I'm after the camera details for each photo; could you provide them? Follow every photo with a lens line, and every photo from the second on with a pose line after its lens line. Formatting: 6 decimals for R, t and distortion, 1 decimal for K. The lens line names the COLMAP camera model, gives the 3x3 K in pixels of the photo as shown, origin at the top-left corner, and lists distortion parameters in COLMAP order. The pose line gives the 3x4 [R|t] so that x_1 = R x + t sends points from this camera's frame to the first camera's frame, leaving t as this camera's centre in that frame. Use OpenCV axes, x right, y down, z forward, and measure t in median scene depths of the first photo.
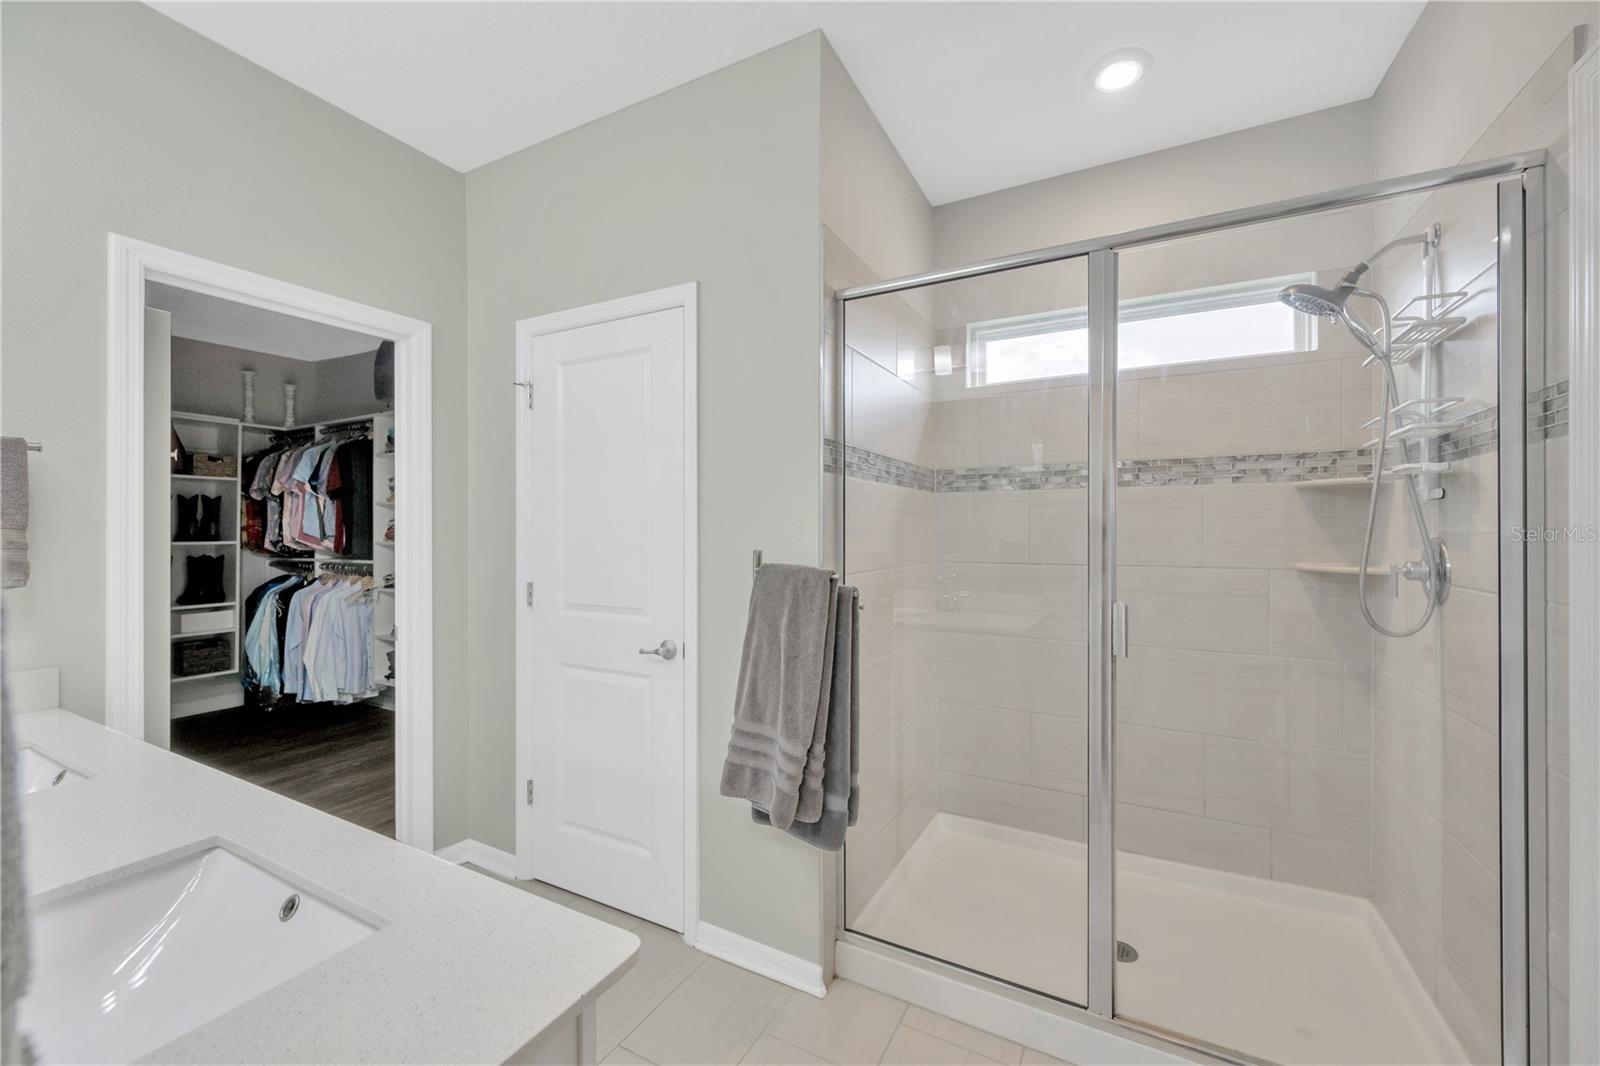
lens RADIAL K [[636.9, 0, 800.4], [0, 636.9, 543.7], [0, 0, 1]] dist [-0.001353, -0.000132]
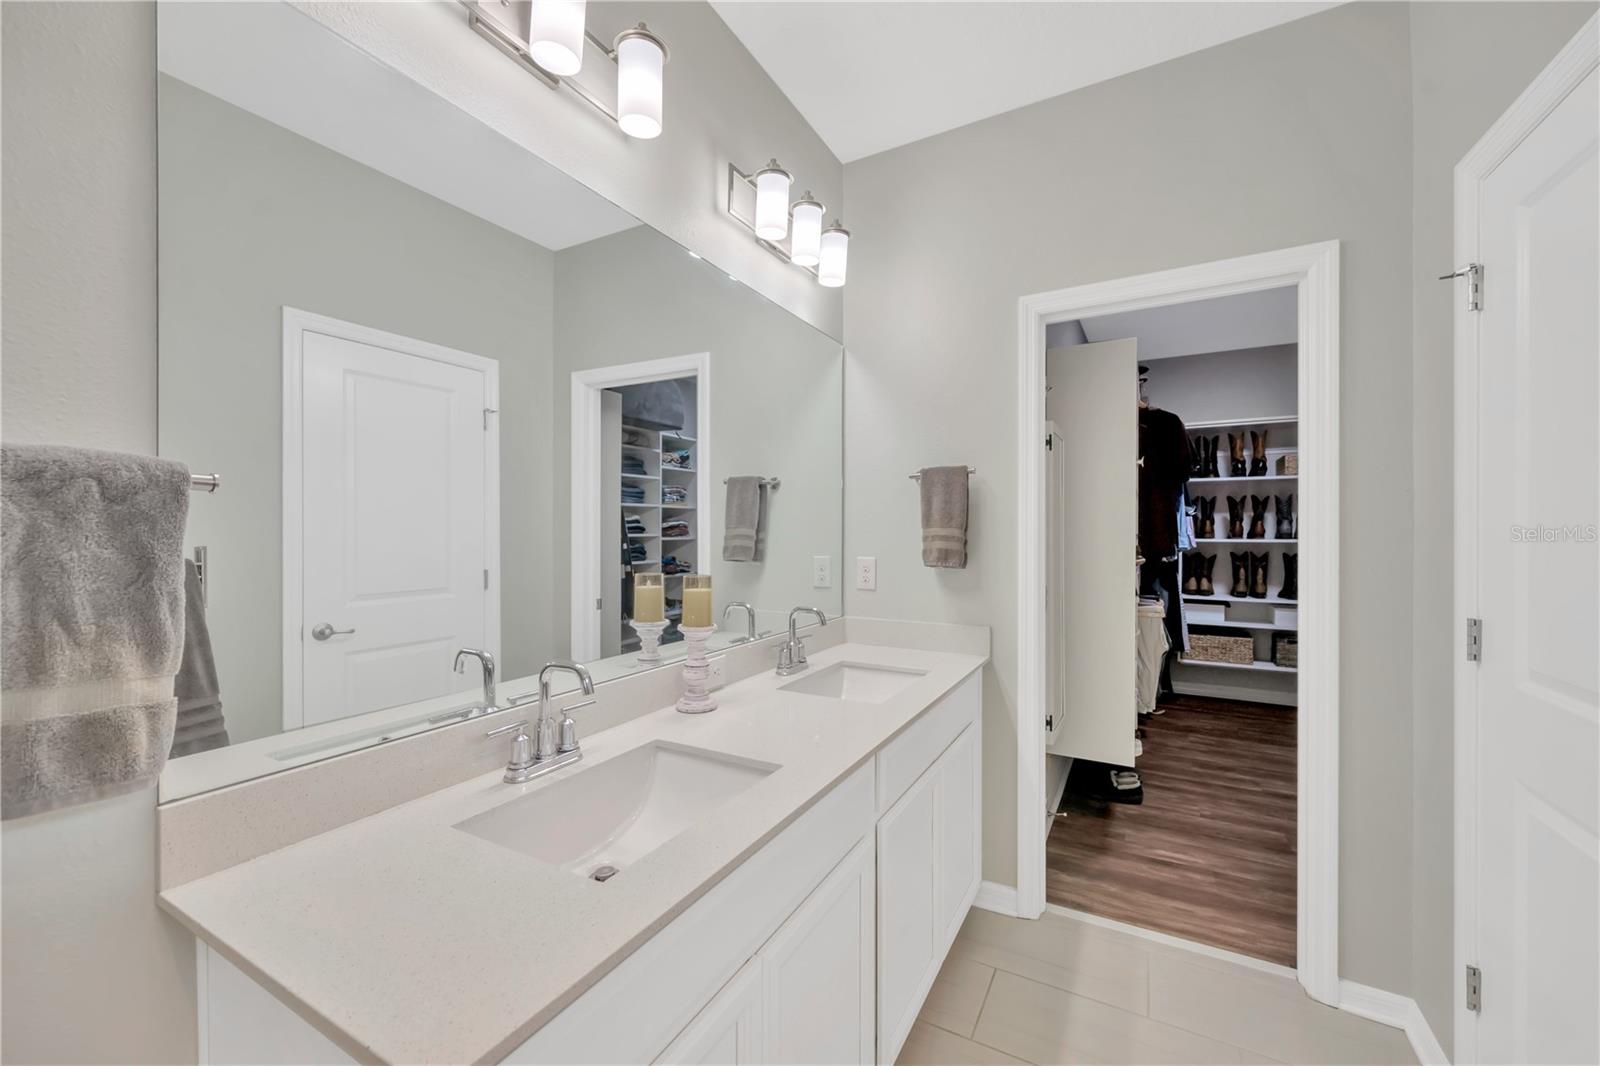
lens RADIAL K [[636.9, 0, 800.4], [0, 636.9, 543.7], [0, 0, 1]] dist [-0.001353, -0.000132]
pose [[-0.010273, 0.018437, -0.999777, 0.149661], [-0.014618, 0.999720, 0.018587, -0.007746], [0.999840, 0.014805, -0.010001, 0.413668]]
